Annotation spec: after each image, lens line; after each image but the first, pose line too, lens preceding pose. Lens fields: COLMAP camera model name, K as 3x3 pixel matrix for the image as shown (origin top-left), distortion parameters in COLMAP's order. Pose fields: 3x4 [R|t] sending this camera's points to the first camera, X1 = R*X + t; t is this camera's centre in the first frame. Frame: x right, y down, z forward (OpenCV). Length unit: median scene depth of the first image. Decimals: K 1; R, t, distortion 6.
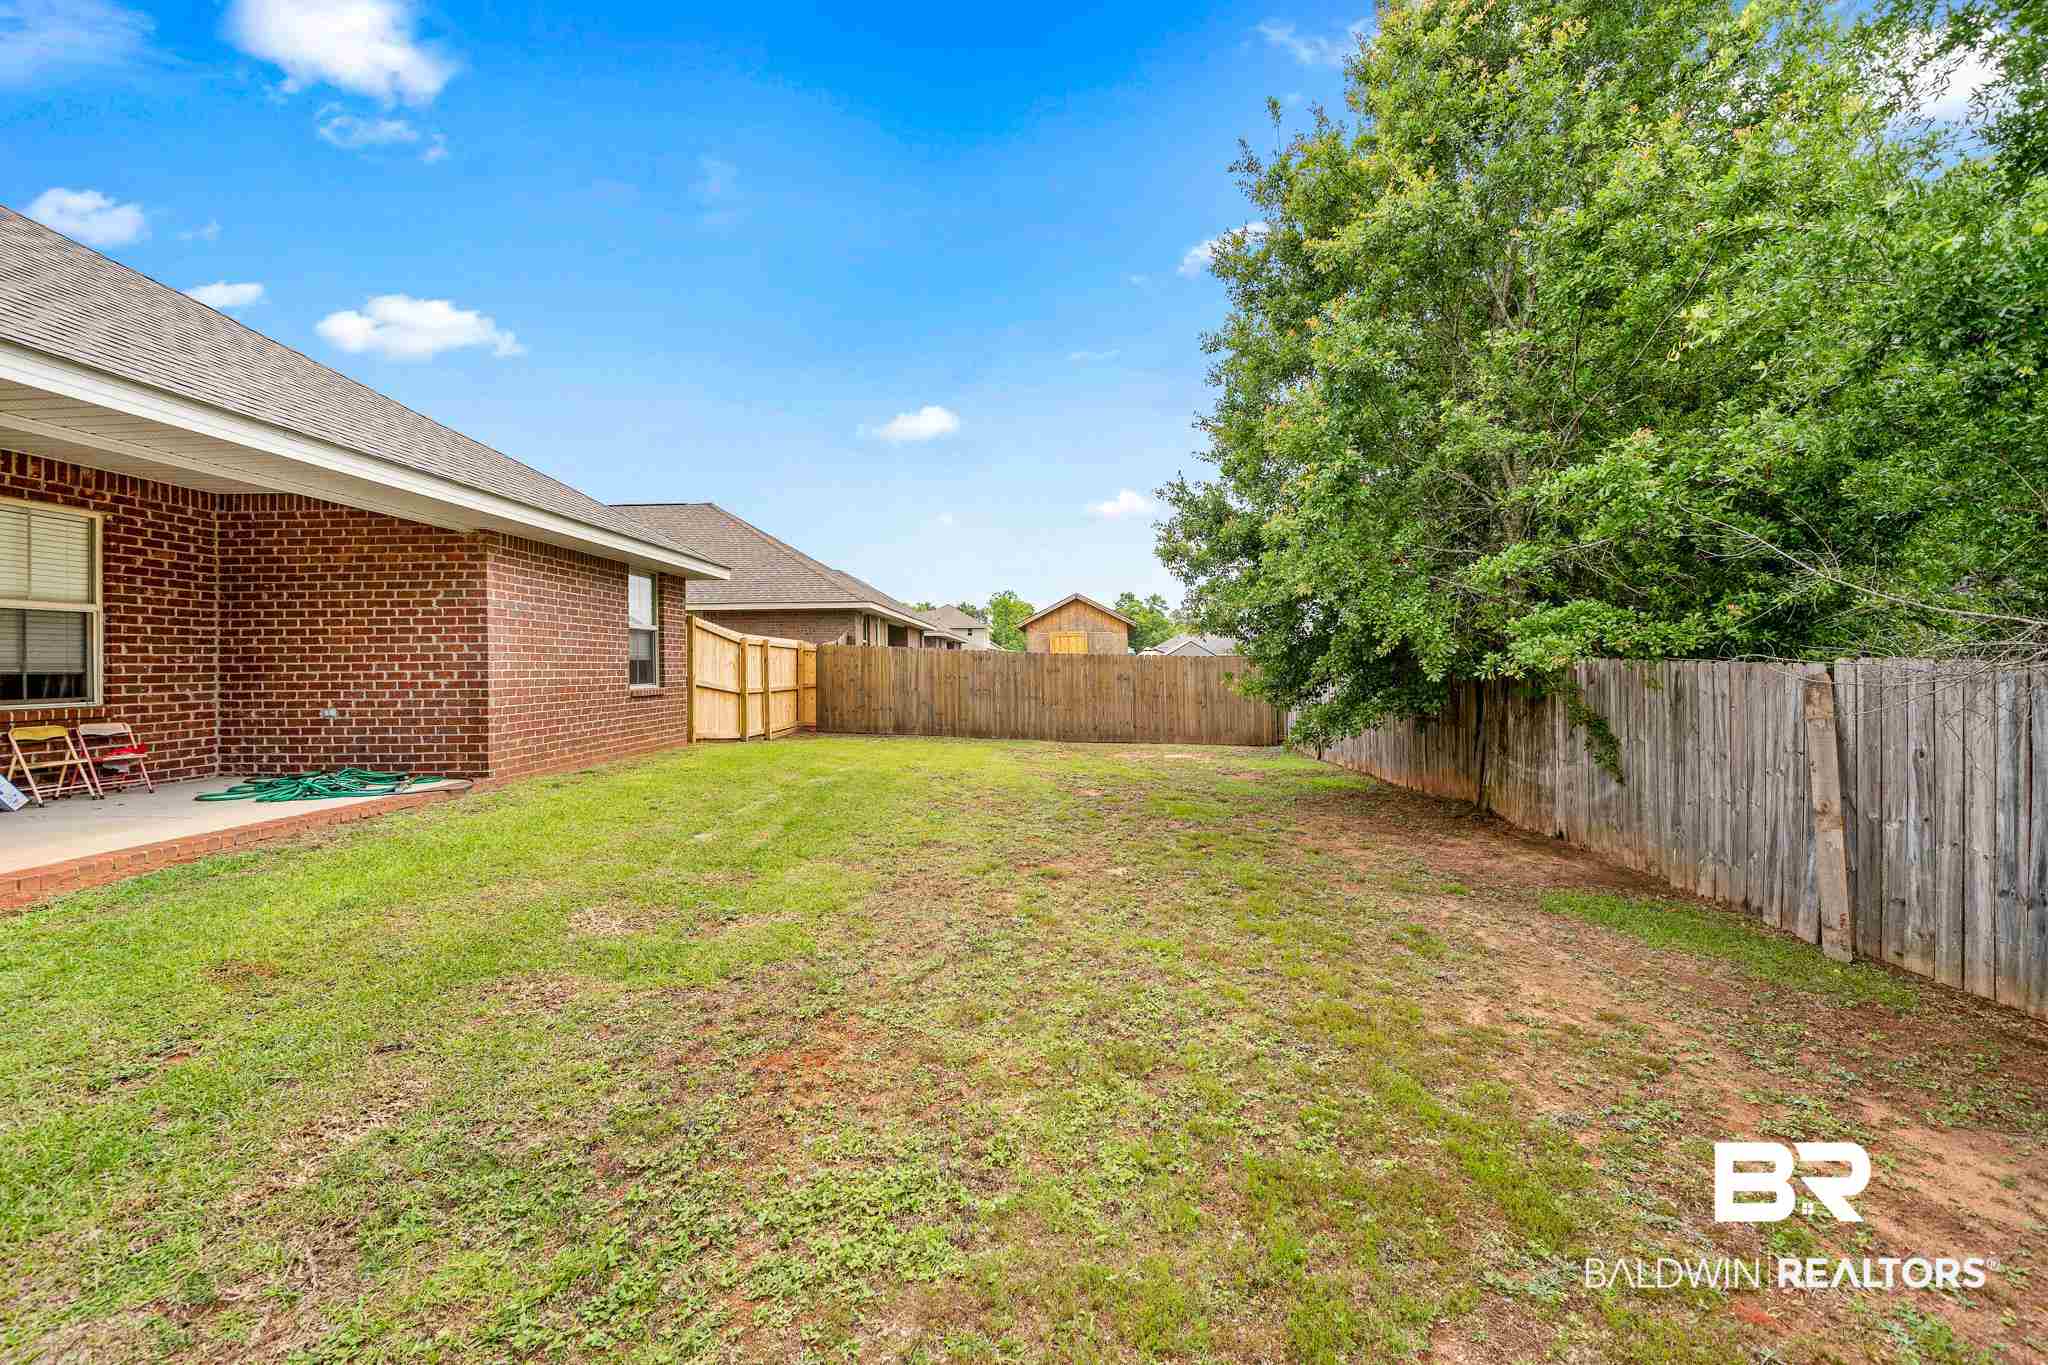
lens RADIAL K [[801.7, 0, 1032.9], [0, 801.7, 676.0], [0, 0, 1]] dist [0.000125, -0.000572]
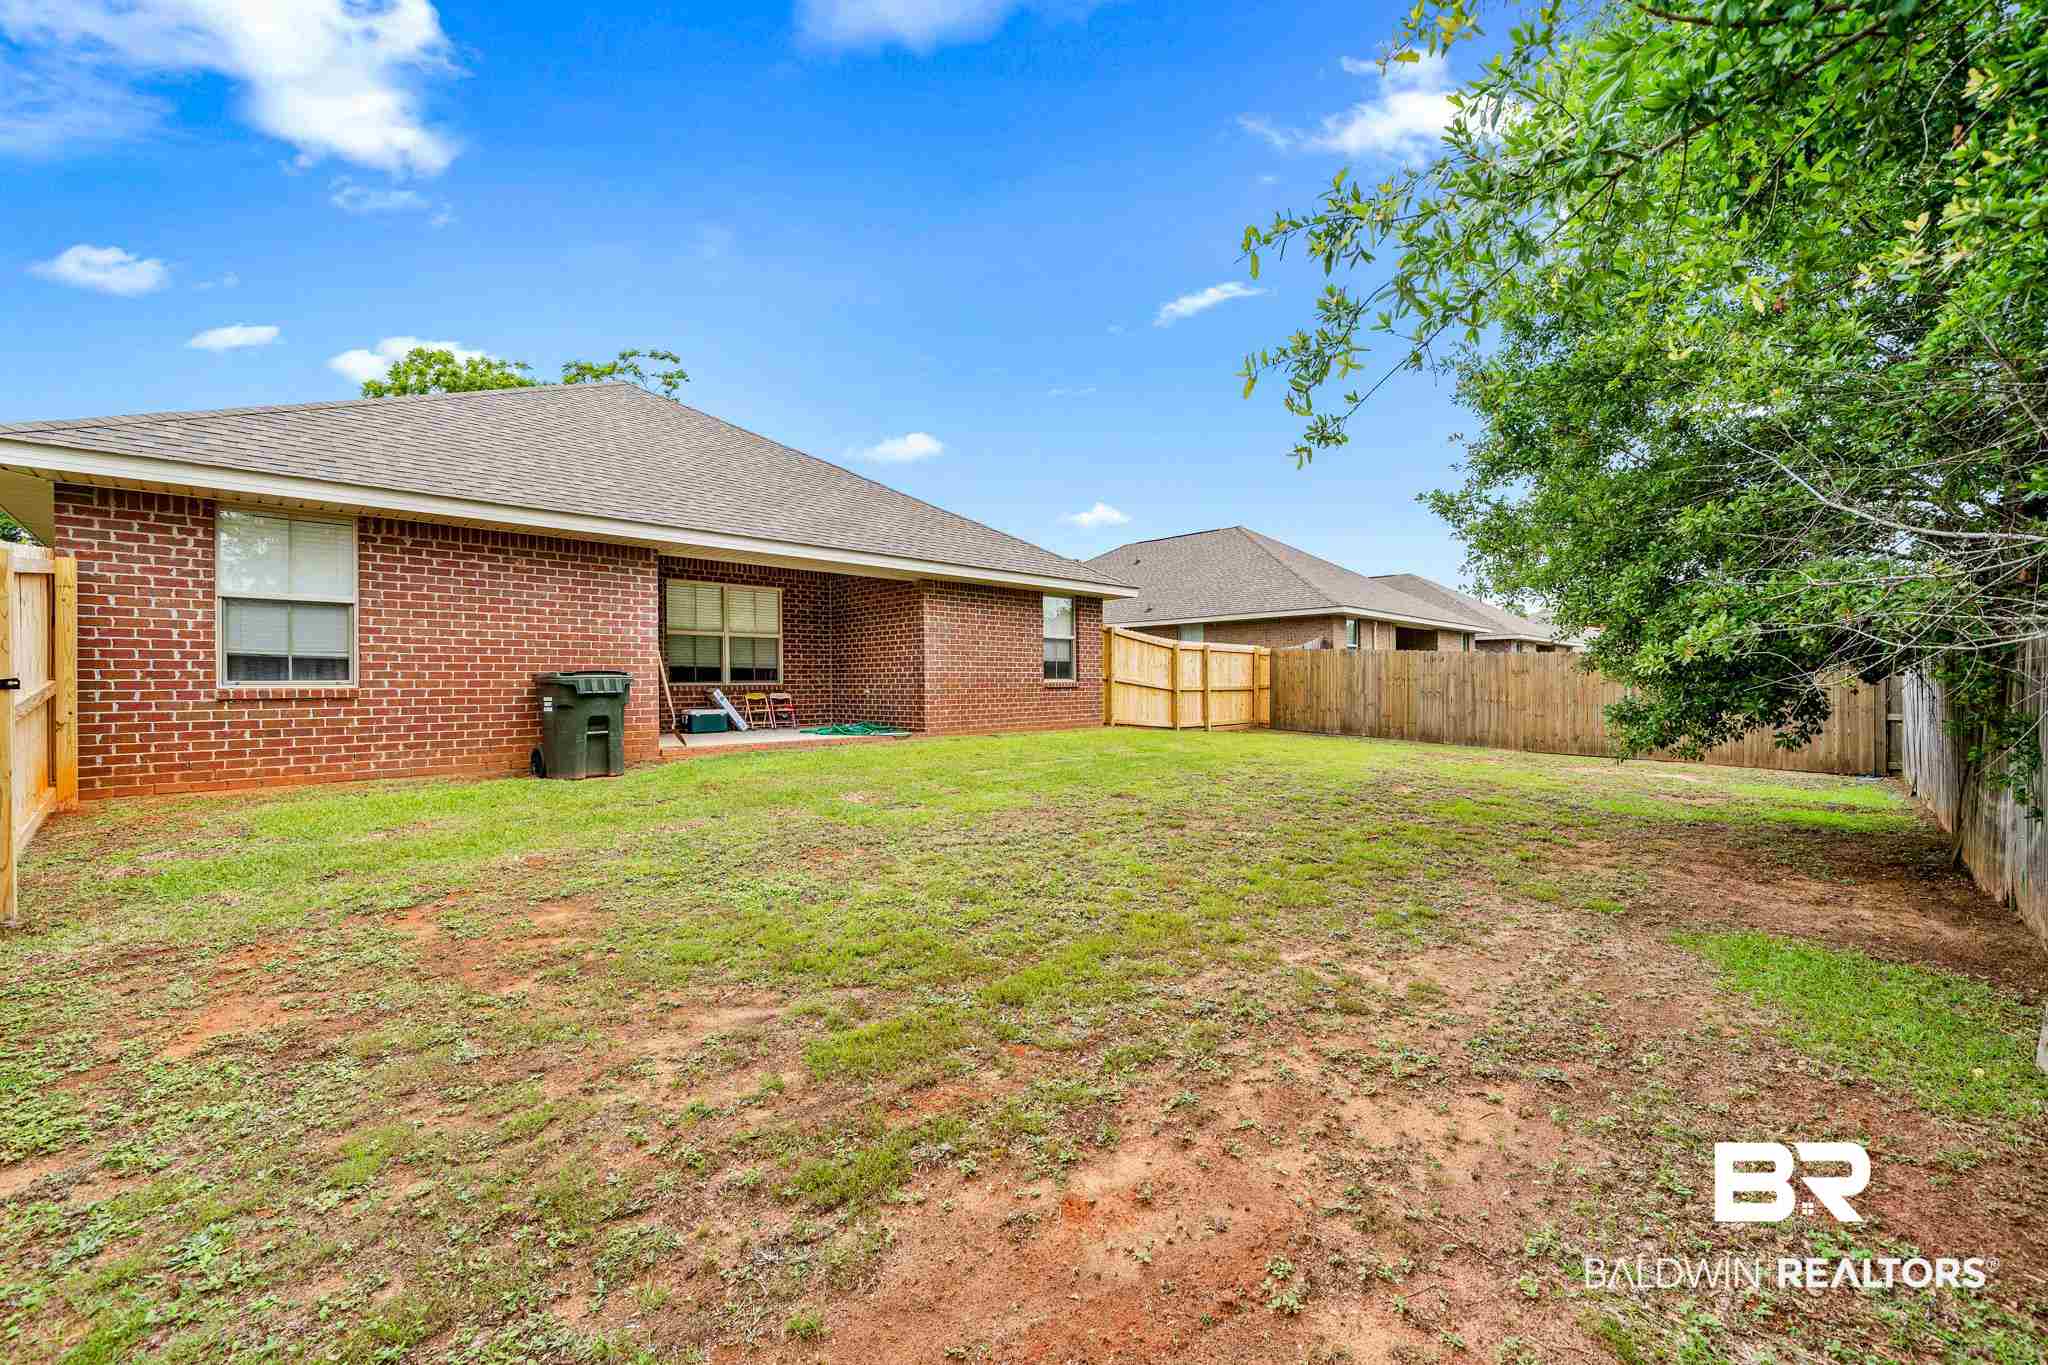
lens RADIAL K [[801.7, 0, 1045.7], [0, 801.7, 680.0], [0, 0, 1]] dist [0.000125, -0.000572]
pose [[0.739115, 0.000742, -0.673579, 0.591192], [-0.006699, 0.999958, -0.006250, 0.029338], [0.673546, 0.009132, 0.739089, -0.032976]]
